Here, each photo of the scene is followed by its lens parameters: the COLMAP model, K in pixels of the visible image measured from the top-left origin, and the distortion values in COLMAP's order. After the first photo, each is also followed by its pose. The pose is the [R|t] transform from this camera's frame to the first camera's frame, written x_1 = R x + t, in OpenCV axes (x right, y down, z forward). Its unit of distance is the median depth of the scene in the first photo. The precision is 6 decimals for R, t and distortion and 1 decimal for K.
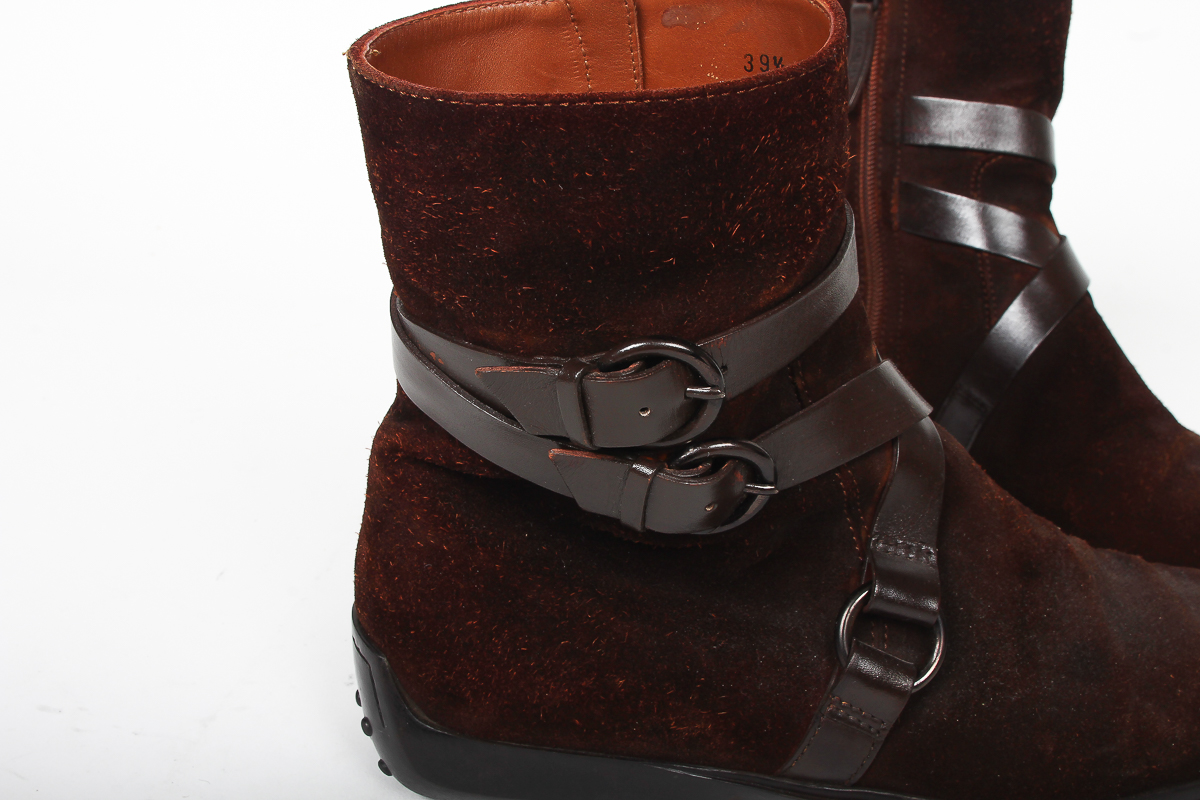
lens RADIAL K [[1392.1, 0, 617.8], [0, 1392.1, 400.7], [0, 0, 1]] dist [-0.083206, 0.024778]
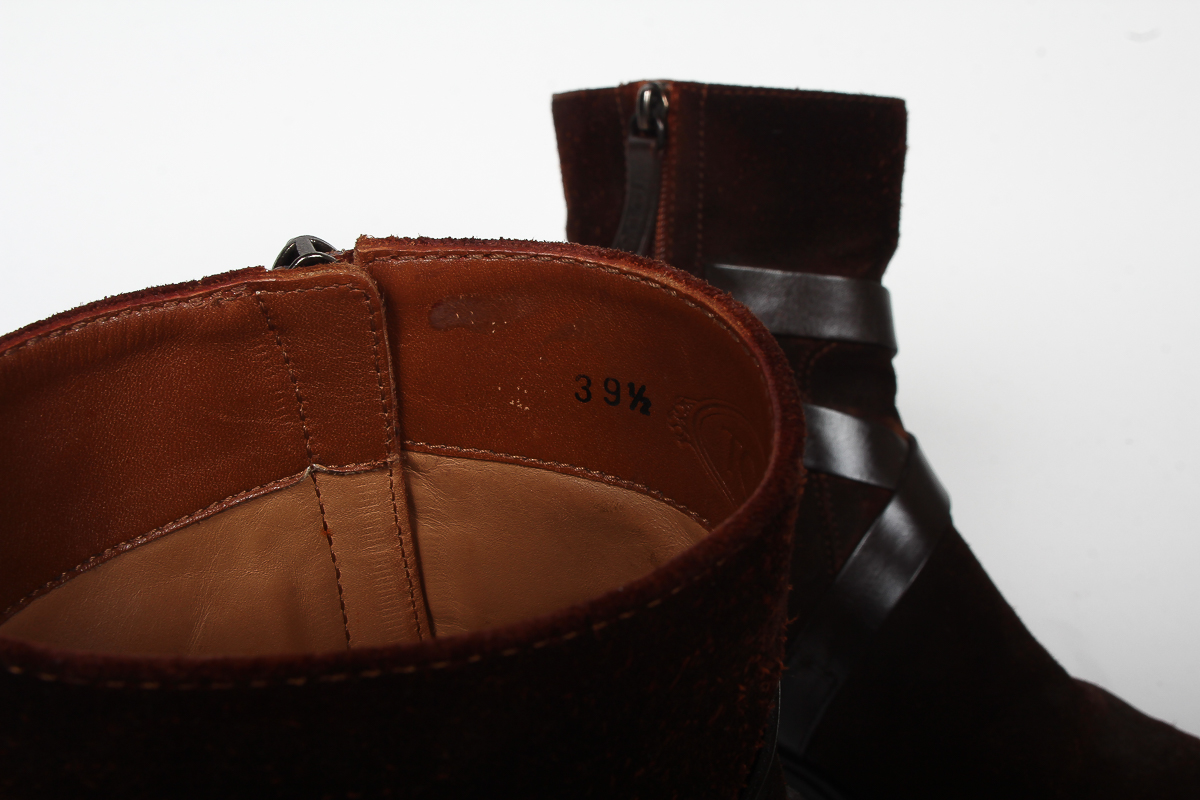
lens RADIAL K [[1392.1, 0, 617.8], [0, 1392.1, 400.7], [0, 0, 1]] dist [-0.083206, 0.024778]
pose [[0.970272, -0.058583, 0.234821, -0.020031], [0.055794, 0.998271, 0.018507, -0.166950], [-0.235499, -0.004855, 0.971862, 0.284858]]
